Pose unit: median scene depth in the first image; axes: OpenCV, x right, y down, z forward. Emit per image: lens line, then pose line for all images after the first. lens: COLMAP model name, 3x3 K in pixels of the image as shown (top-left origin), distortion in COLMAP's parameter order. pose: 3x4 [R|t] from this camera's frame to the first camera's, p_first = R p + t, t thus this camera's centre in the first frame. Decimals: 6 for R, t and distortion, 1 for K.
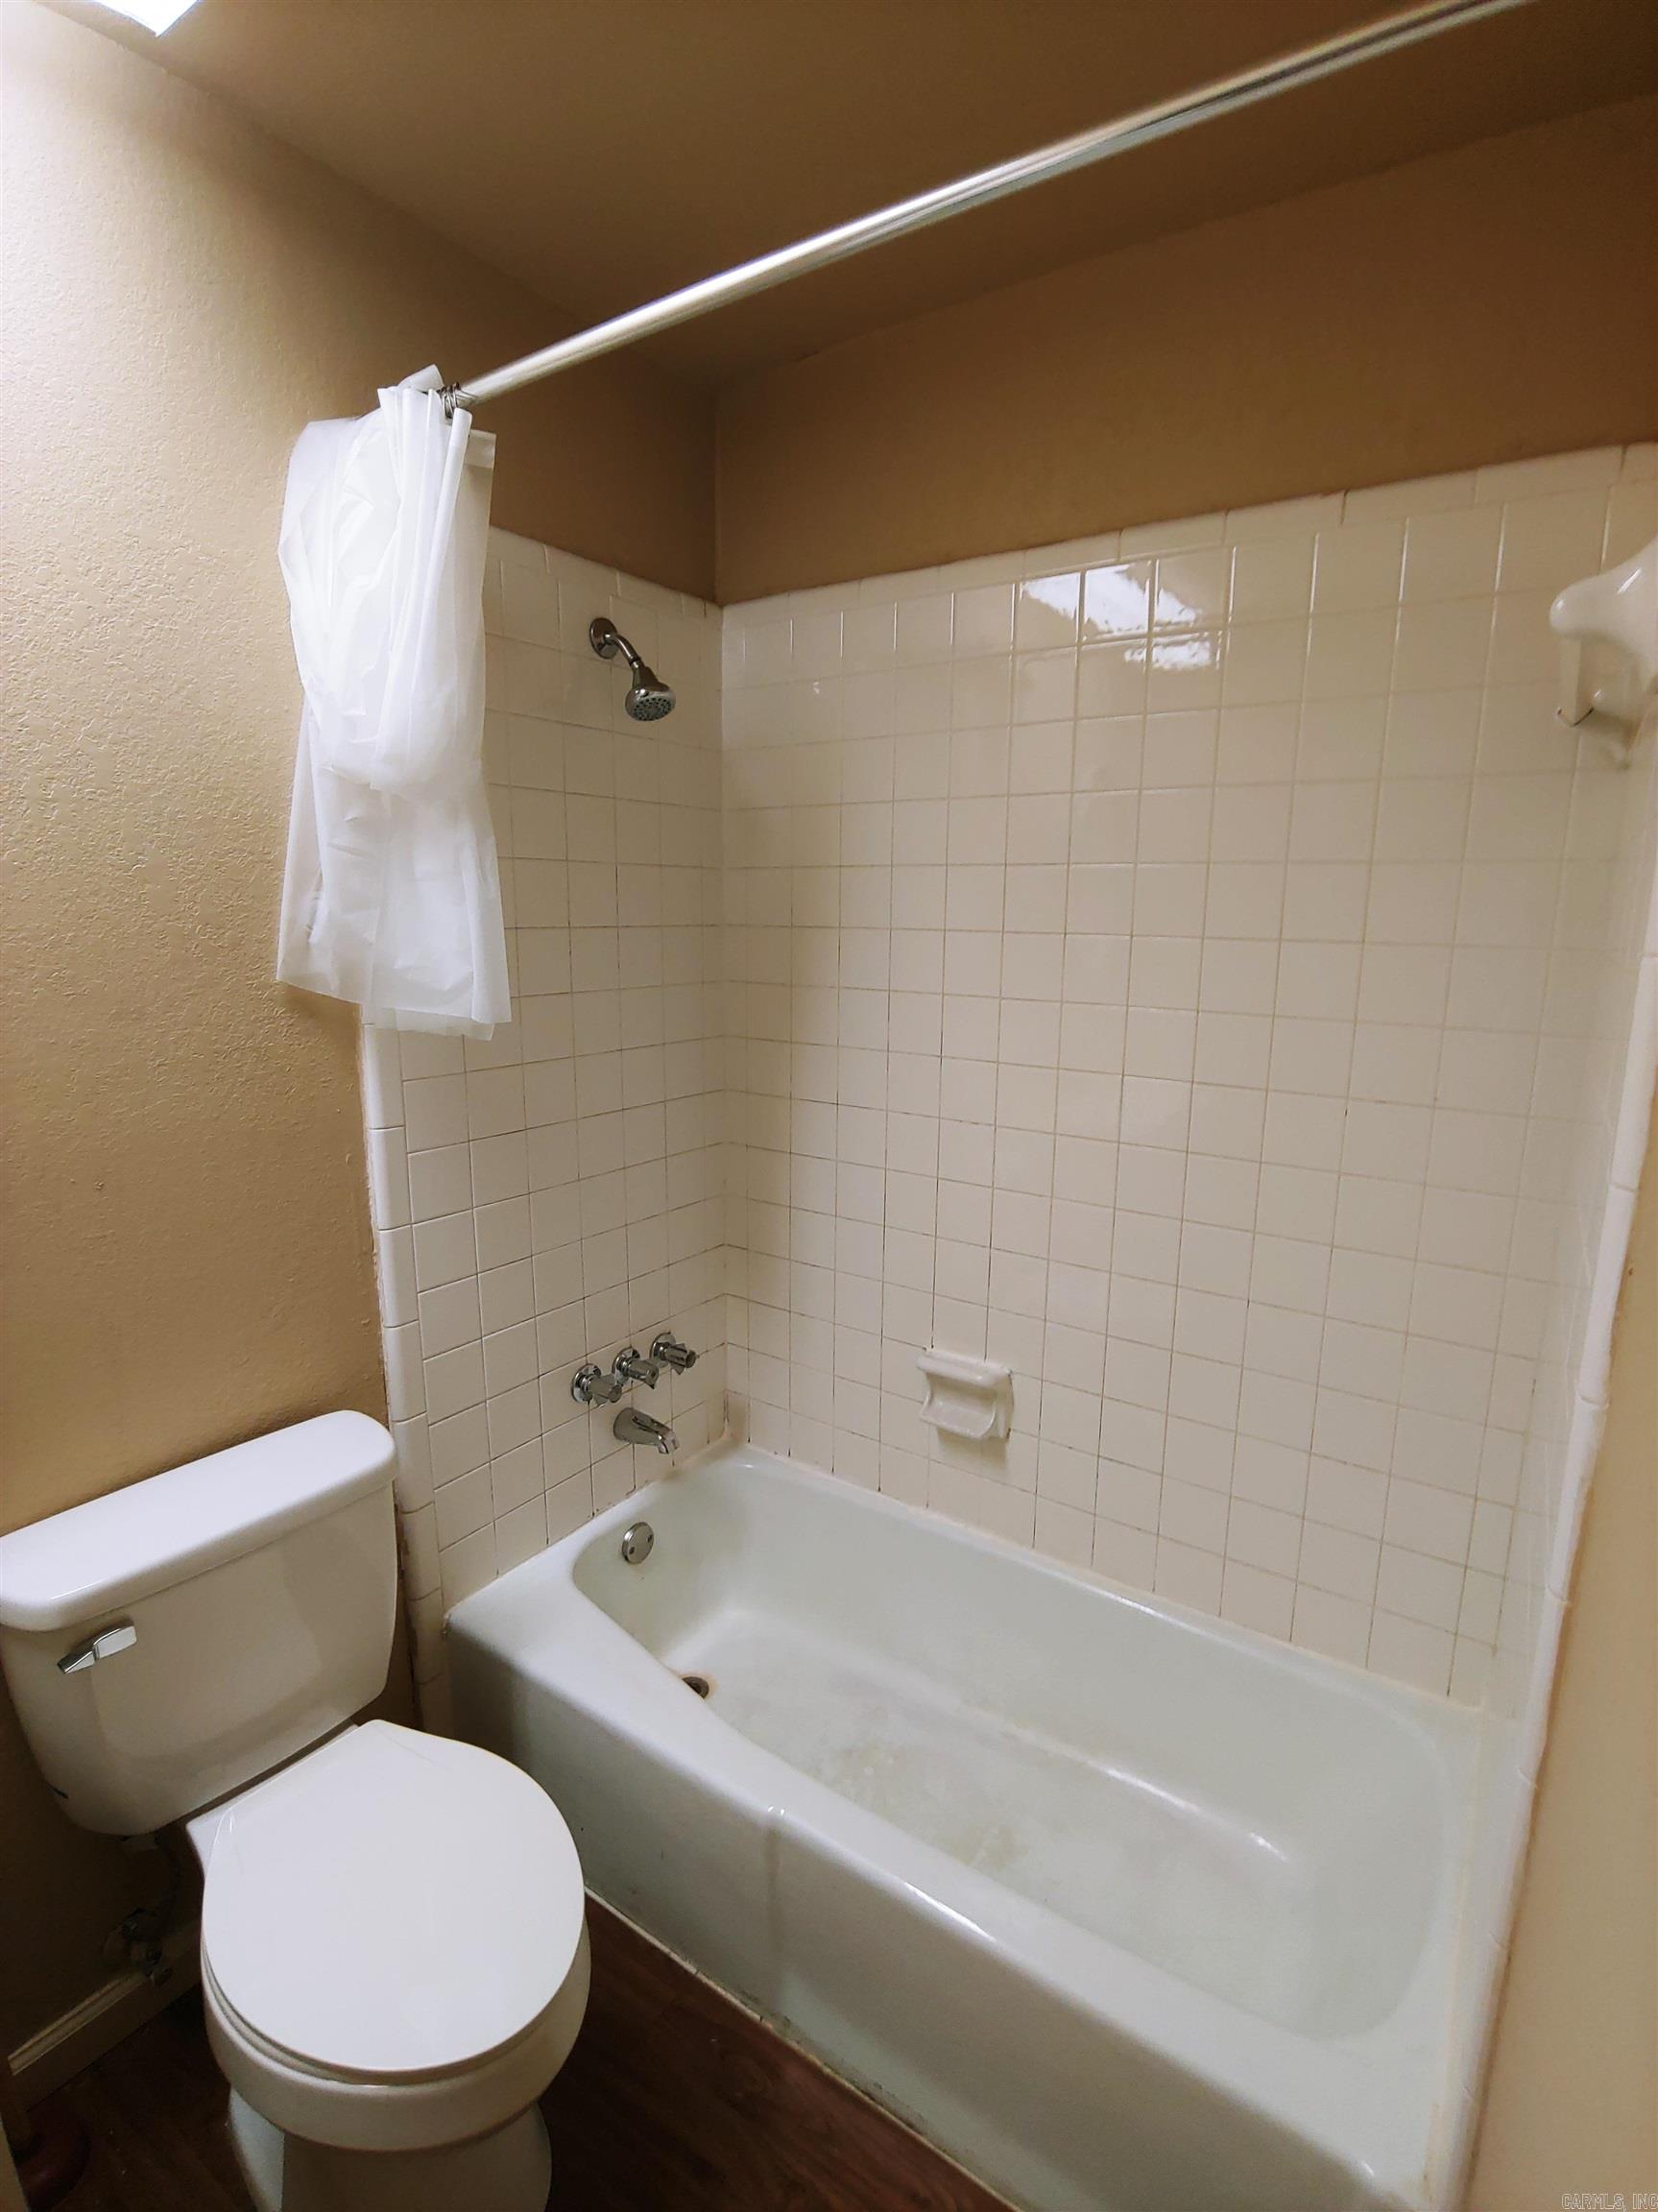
lens RADIAL K [[998.7, 0, 829.0], [0, 998.7, 1106.0], [0, 0, 1]] dist [-0.002073, -0.000325]
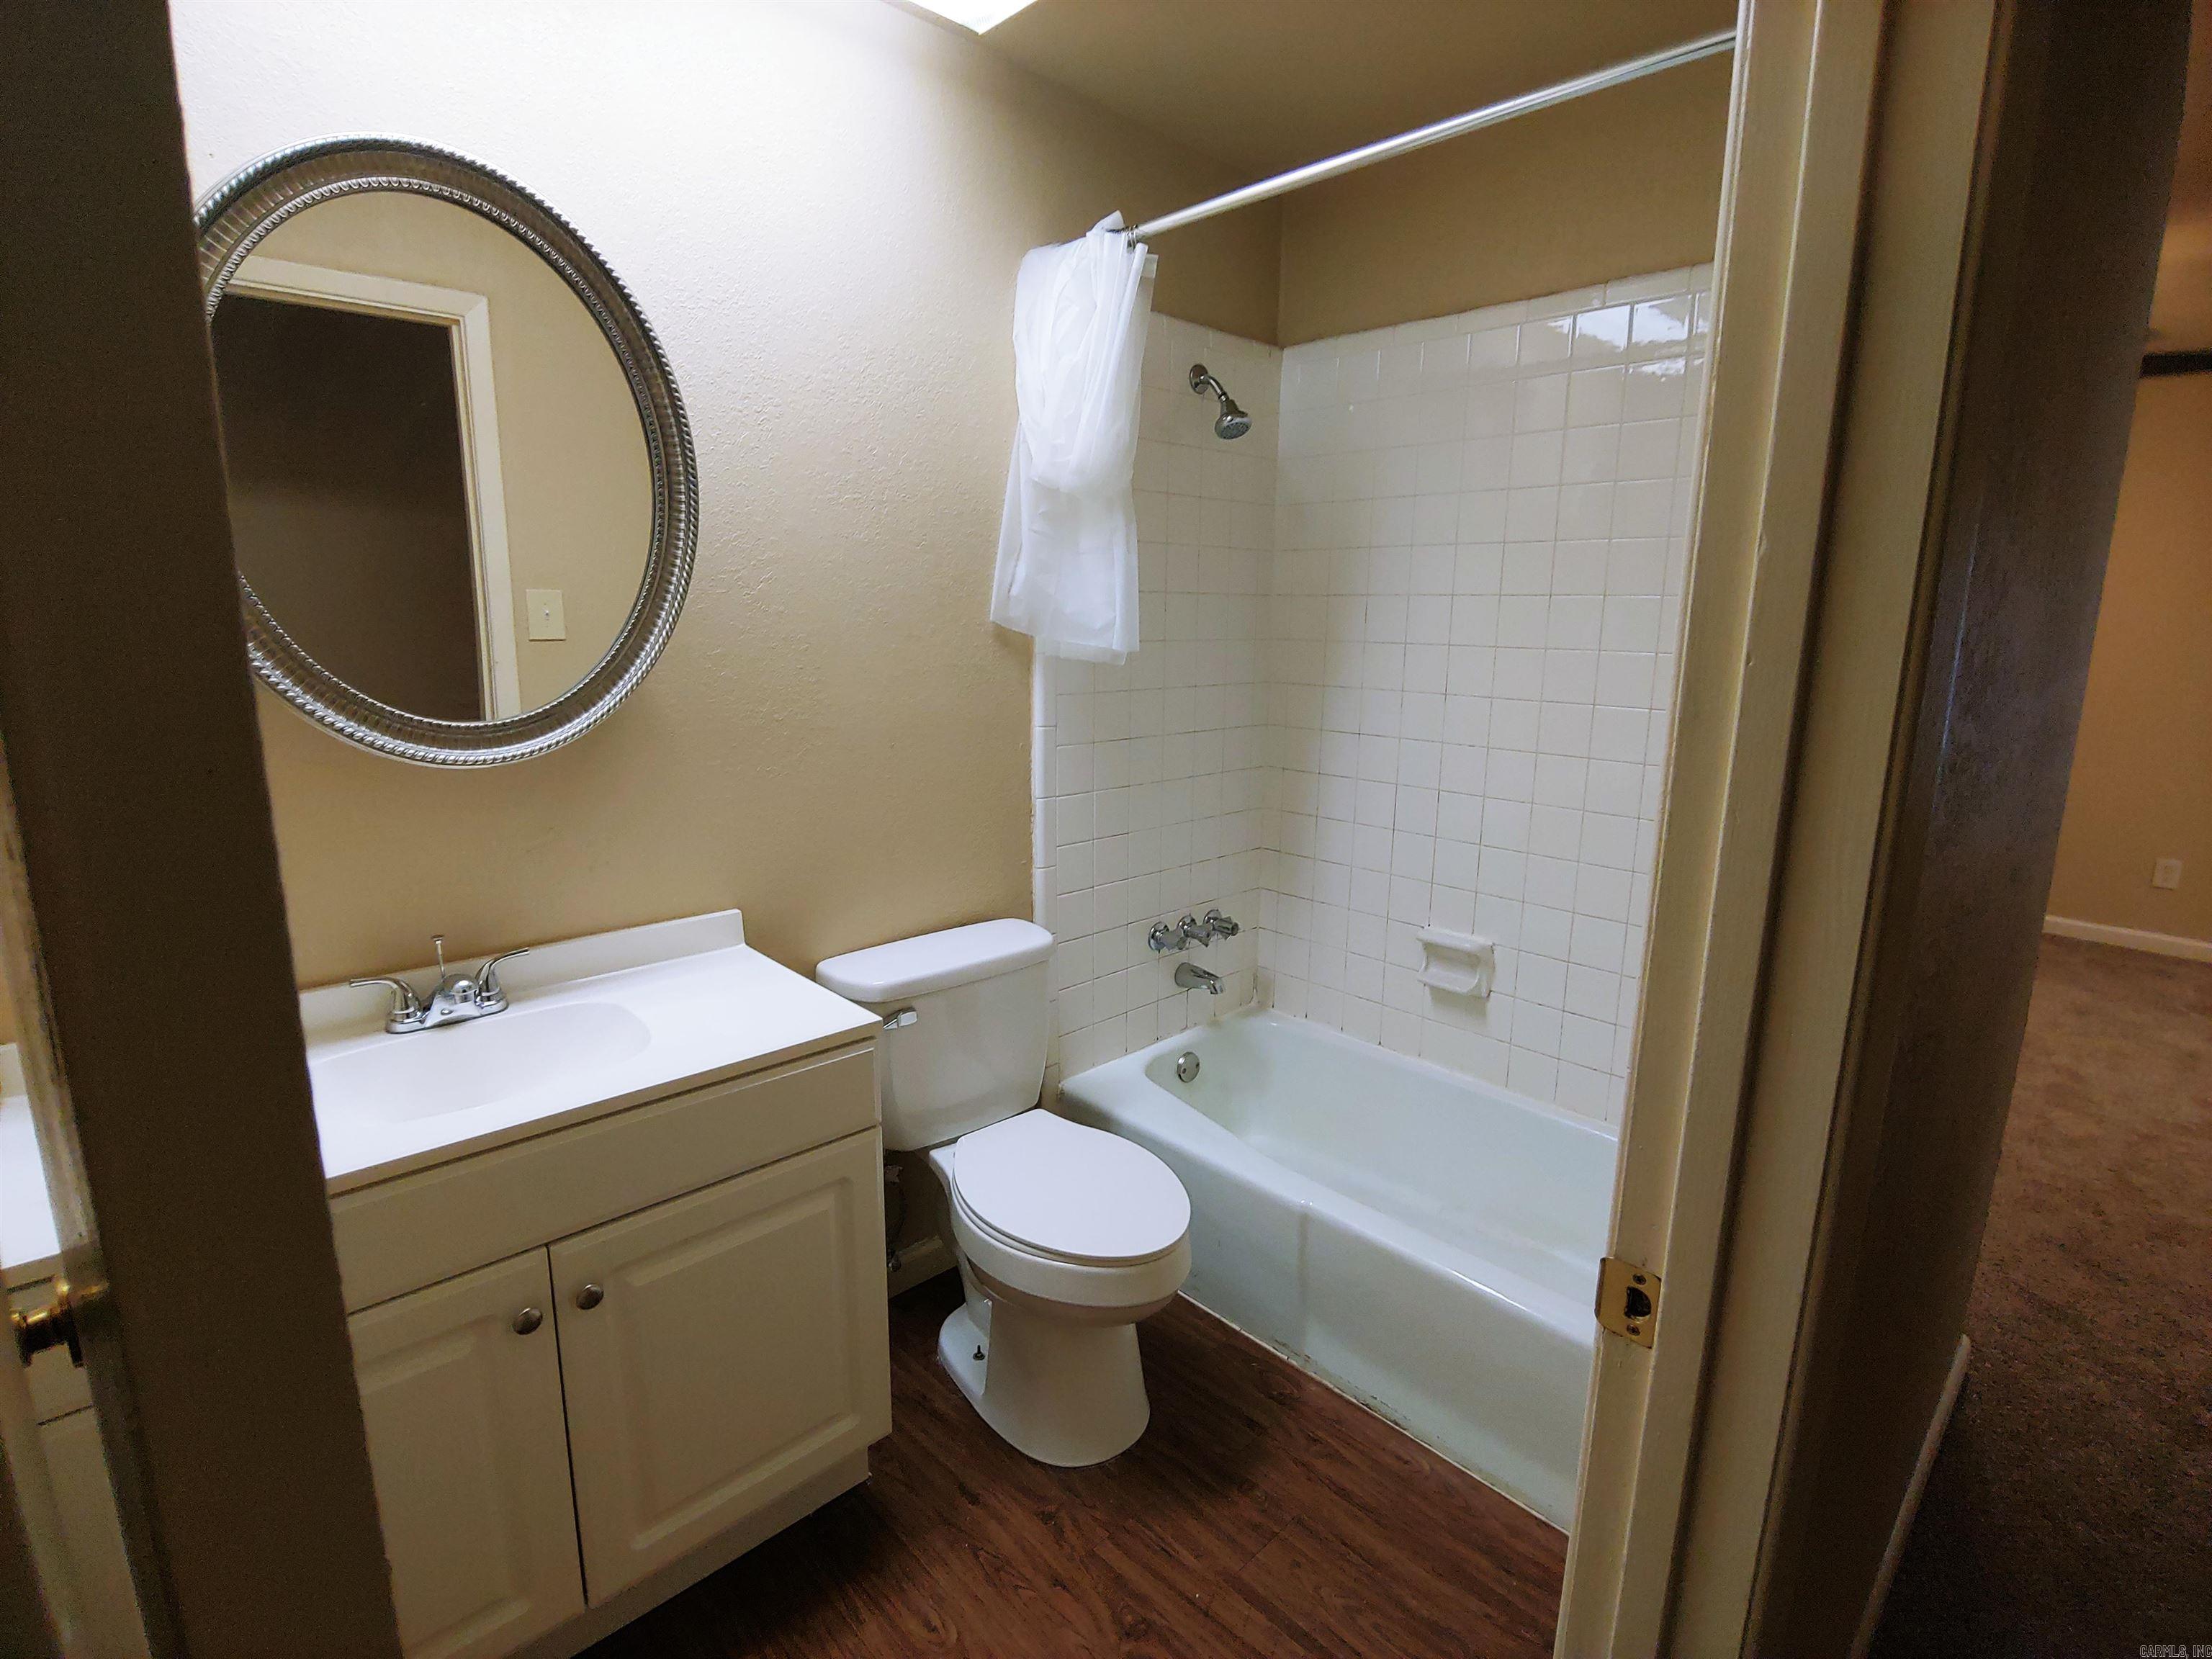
lens RADIAL K [[1059.9, 0, 1106.0], [0, 1059.9, 829.5], [0, 0, 1]] dist [0.001630, 0.000138]
pose [[0.982225, 0.038797, -0.183654, -0.062970], [-0.039457, 0.999221, 0.000057, 0.150471], [0.183513, 0.007190, 0.982991, -0.442887]]
